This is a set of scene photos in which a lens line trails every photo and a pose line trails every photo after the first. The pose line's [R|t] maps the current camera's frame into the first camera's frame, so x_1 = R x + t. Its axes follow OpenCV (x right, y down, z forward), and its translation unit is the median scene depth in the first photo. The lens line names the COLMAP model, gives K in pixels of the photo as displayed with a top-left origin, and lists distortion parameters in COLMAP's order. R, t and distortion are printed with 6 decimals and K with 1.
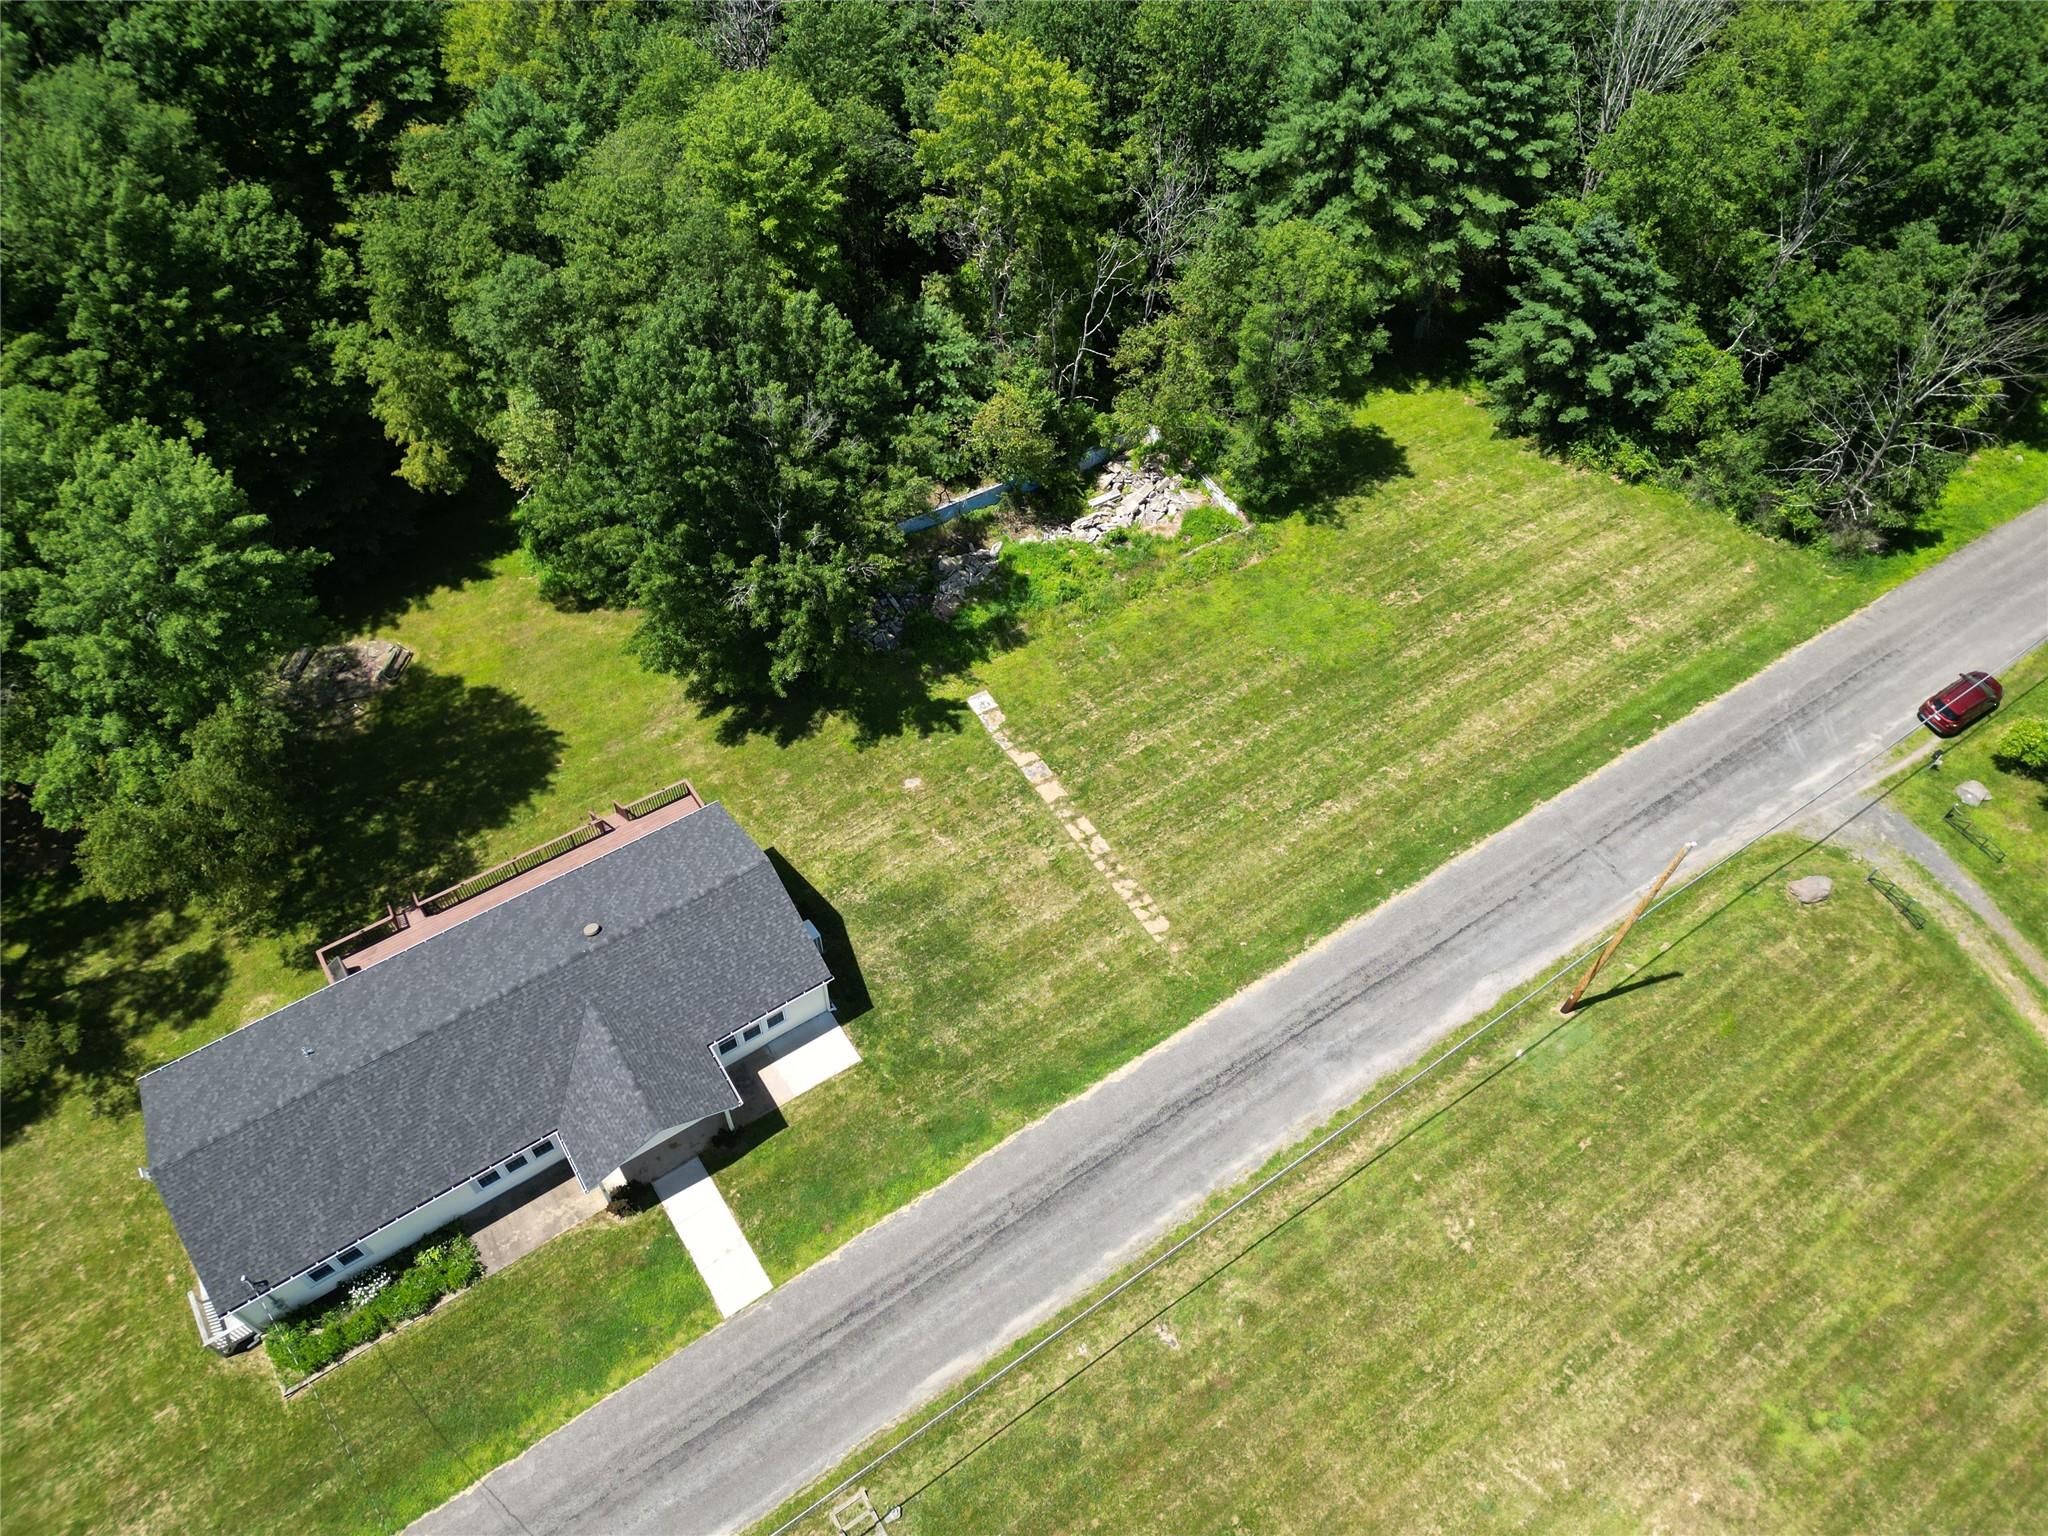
lens RADIAL K [[1433.3, 0, 1036.0], [0, 1433.3, 757.0], [0, 0, 1]] dist [0.083939, -0.081758]
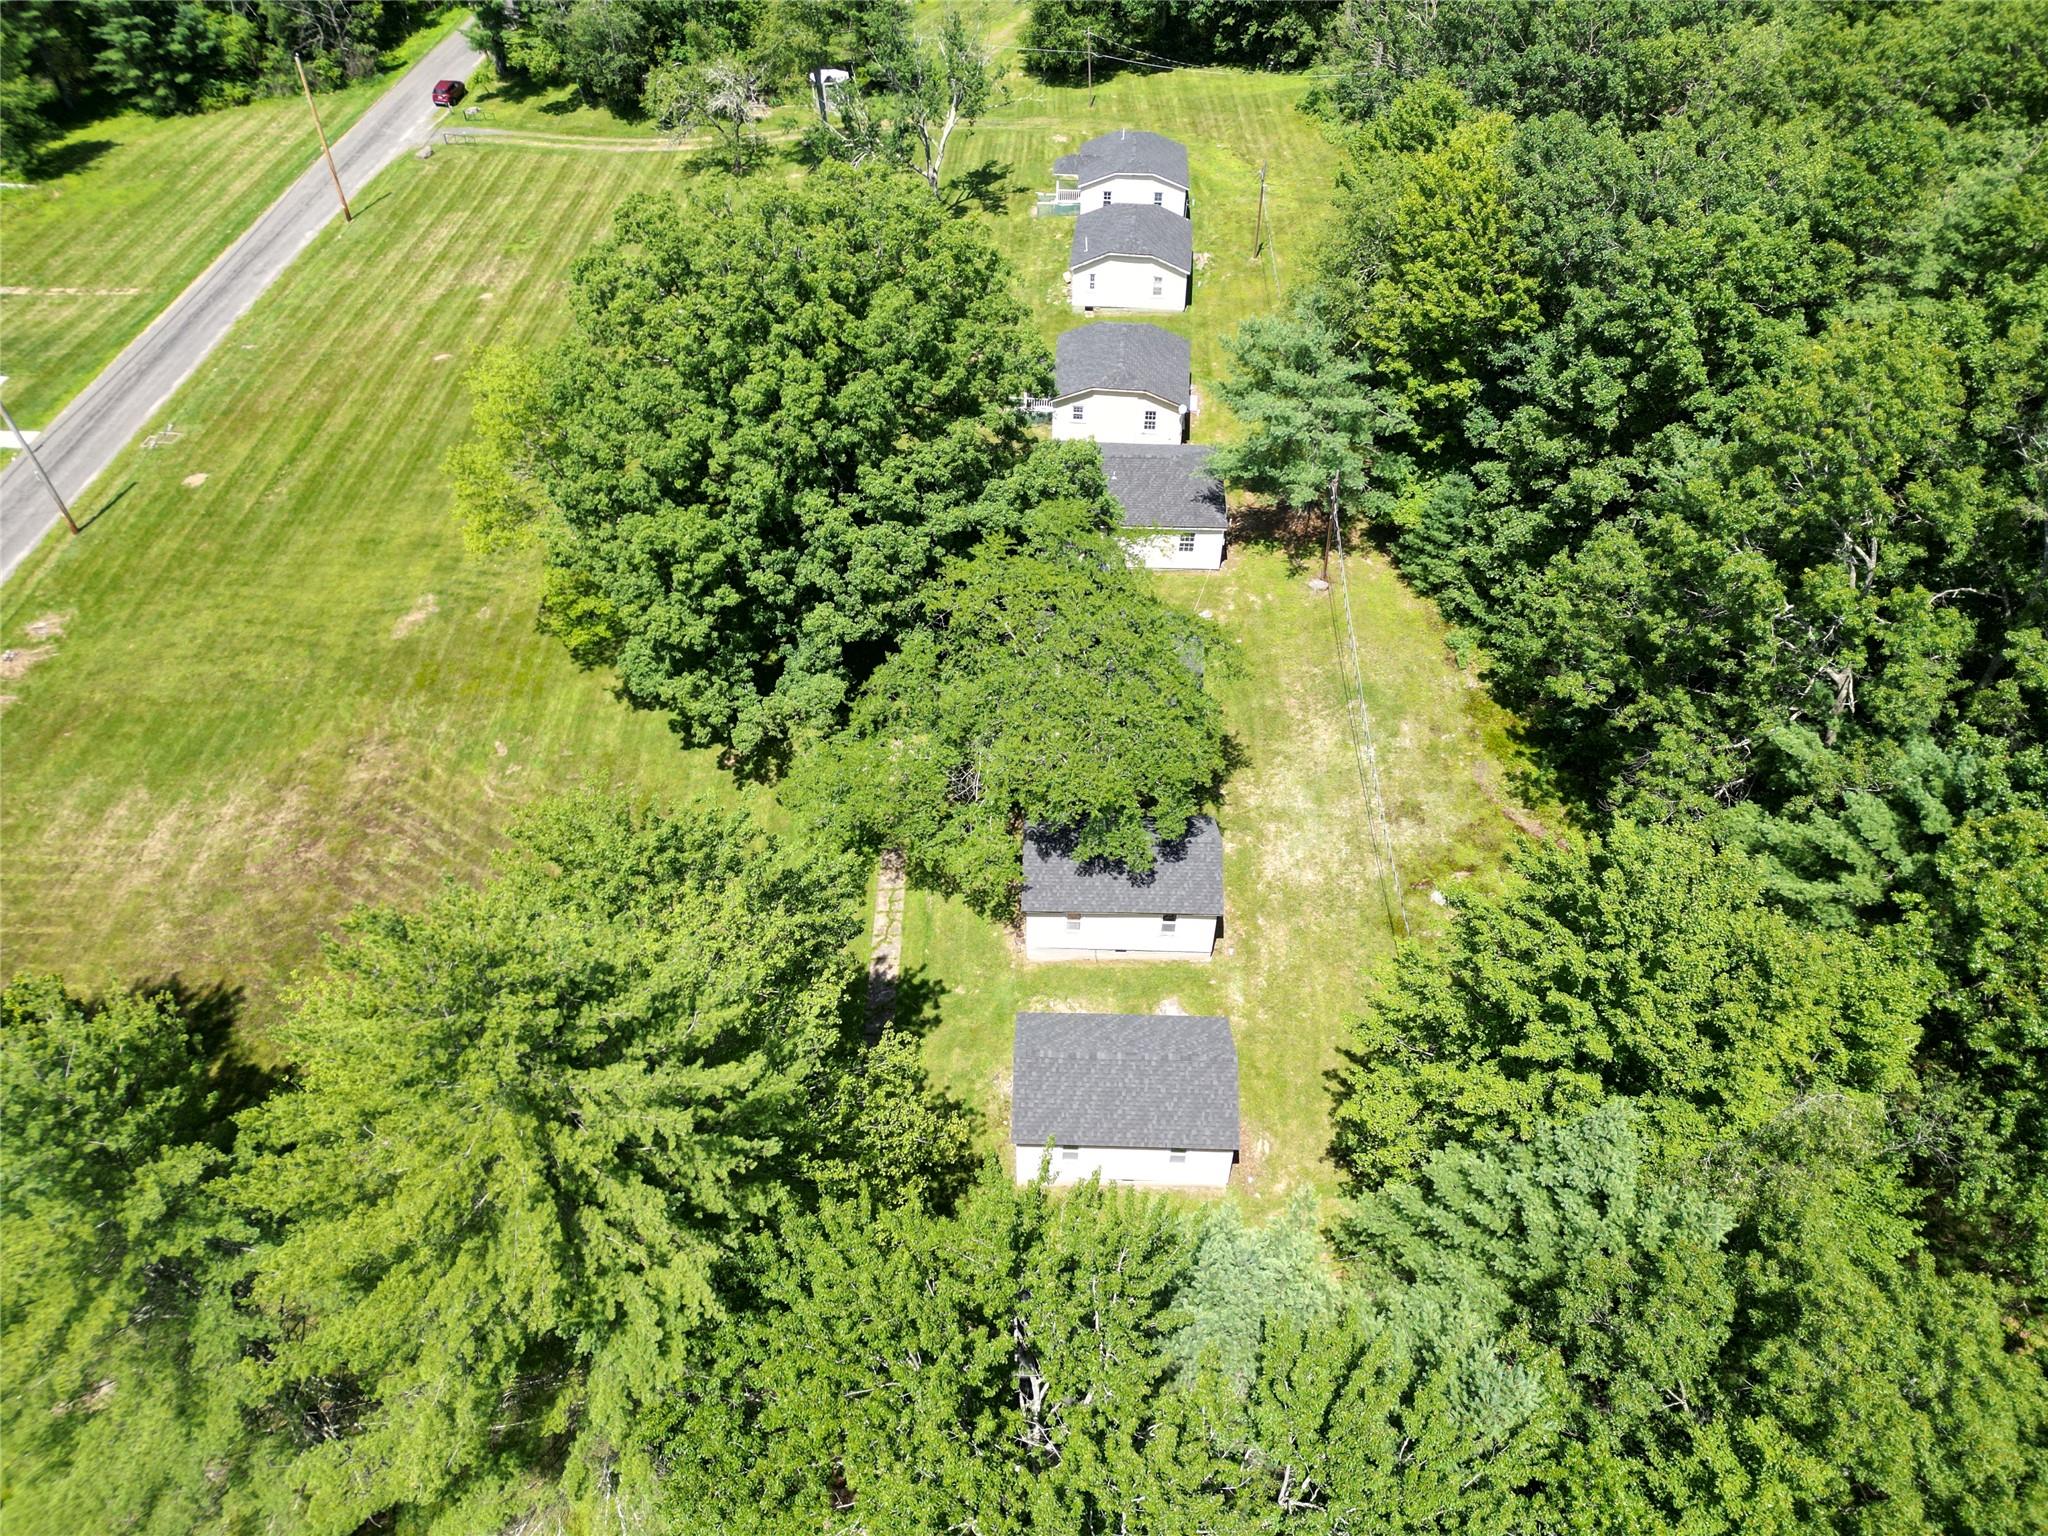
lens RADIAL K [[1429.4, 0, 1037.0], [0, 1429.4, 769.4], [0, 0, 1]] dist [0.066034, -0.051369]
pose [[0.590956, -0.583122, 0.557440, -0.627740], [0.656335, 0.749315, 0.088040, 1.190292], [-0.469036, 0.313840, 0.825536, -0.845543]]
